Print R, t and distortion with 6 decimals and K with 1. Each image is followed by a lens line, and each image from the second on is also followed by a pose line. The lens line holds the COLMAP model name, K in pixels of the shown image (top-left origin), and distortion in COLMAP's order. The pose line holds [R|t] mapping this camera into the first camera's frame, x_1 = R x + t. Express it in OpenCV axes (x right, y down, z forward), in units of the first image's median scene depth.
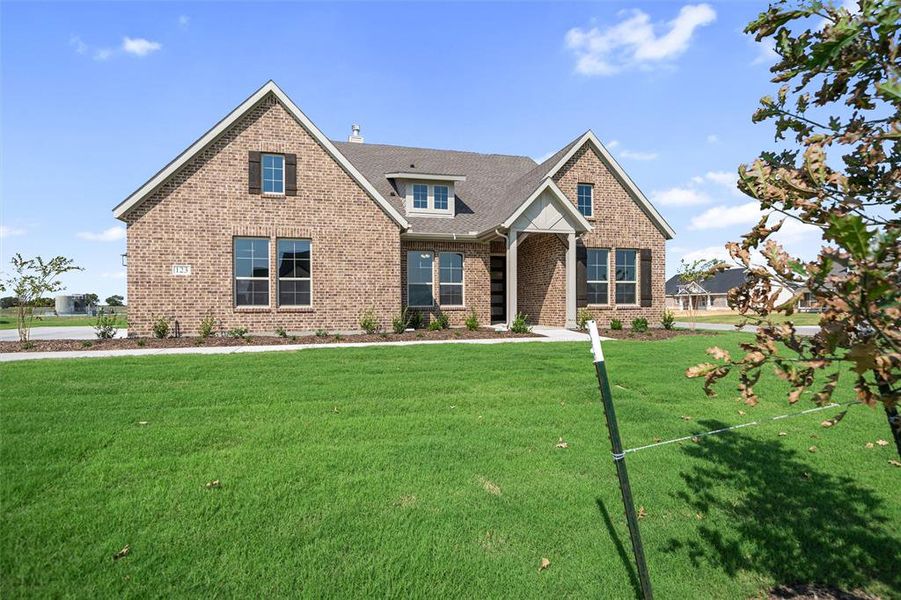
lens RADIAL K [[431.4, 0, 439.1], [0, 431.4, 307.0], [0, 0, 1]] dist [-0.000491, -0.000159]
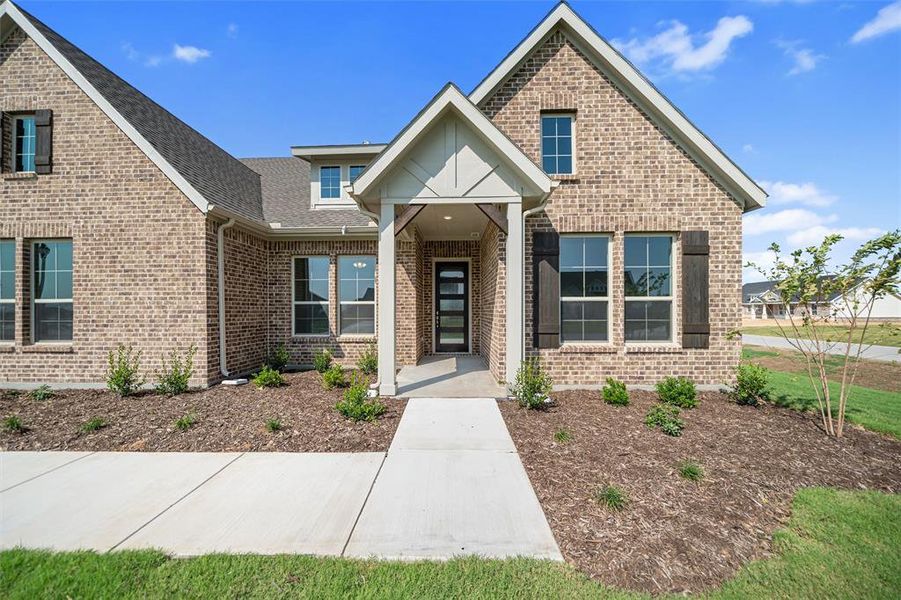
lens RADIAL K [[309.4, 0, 443.8], [0, 309.4, 309.2], [0, 0, 1]] dist [-0.004510, -0.000165]
pose [[0.963583, 0.001710, -0.267403, 0.311446], [-0.003017, 0.999985, -0.004478, -0.044852], [0.267391, 0.005122, 0.963574, 0.611930]]
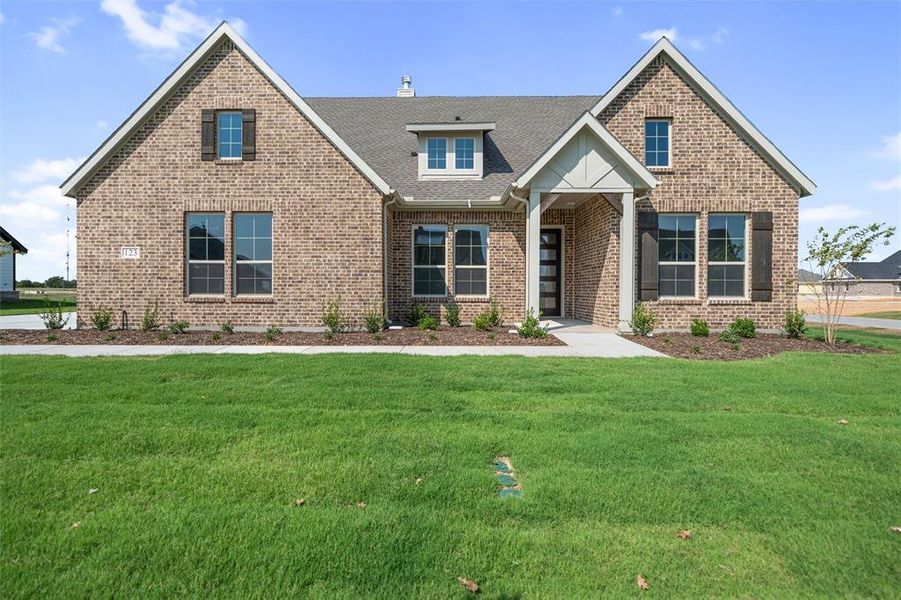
lens RADIAL K [[491.8, 0, 438.5], [0, 491.8, 292.1], [0, 0, 1]] dist [0.002289, 0.000470]
pose [[0.964726, 0.010499, -0.263046, 0.216007], [-0.009885, 0.999944, 0.003658, -0.012519], [0.263070, -0.000929, 0.964776, 0.165004]]
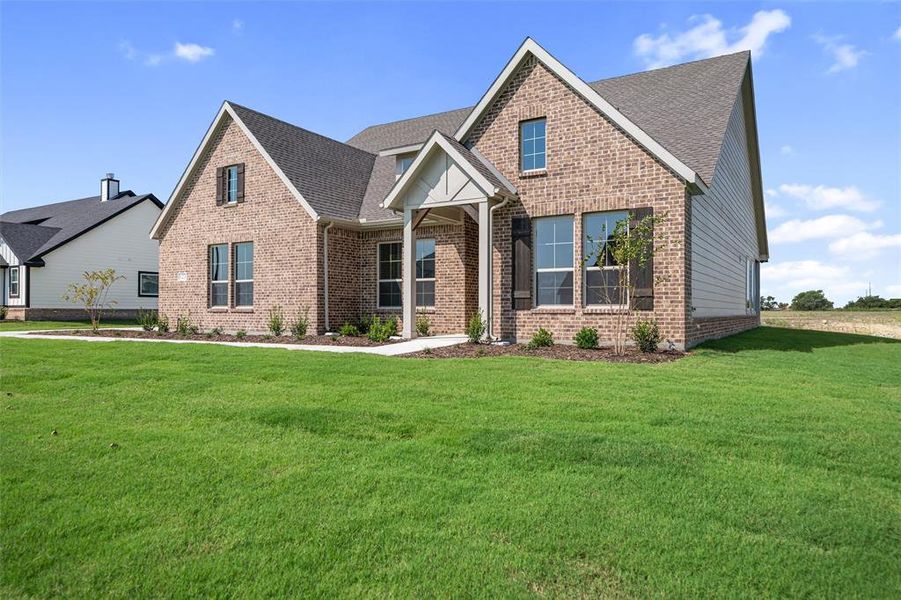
lens RADIAL K [[604.5, 0, 439.1], [0, 604.5, 303.4], [0, 0, 1]] dist [0.001325, 0.000056]
pose [[0.697022, -0.002230, -0.717046, 0.907566], [-0.007617, 0.999916, -0.010513, 0.001293], [0.717009, 0.012790, 0.696946, 0.271131]]
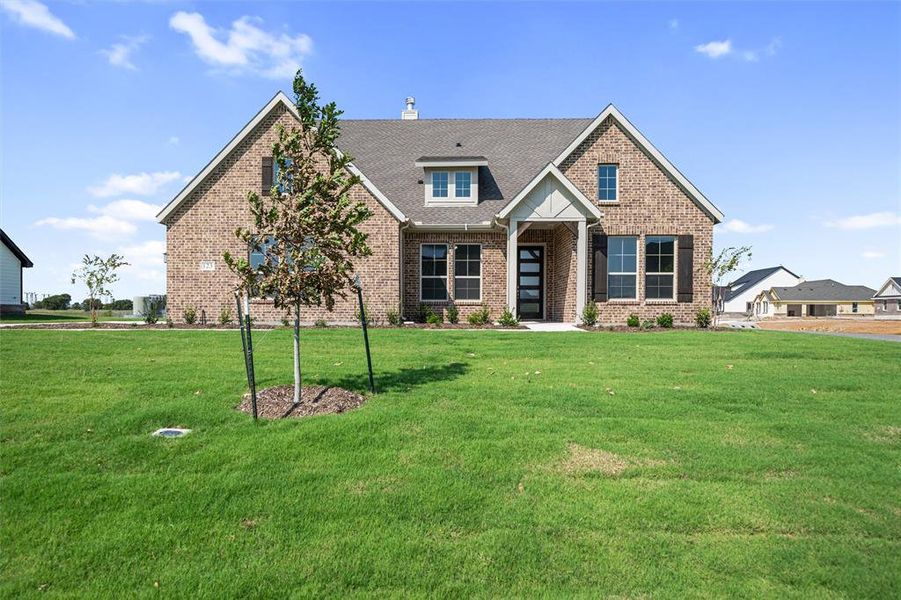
lens RADIAL K [[612.5, 0, 435.3], [0, 612.5, 322.5], [0, 0, 1]] dist [0.000207, -0.001363]
pose [[0.962992, 0.013336, -0.269200, 0.346046], [-0.009905, 0.999852, 0.014098, 0.029386], [0.269348, -0.010910, 0.962981, -0.330562]]
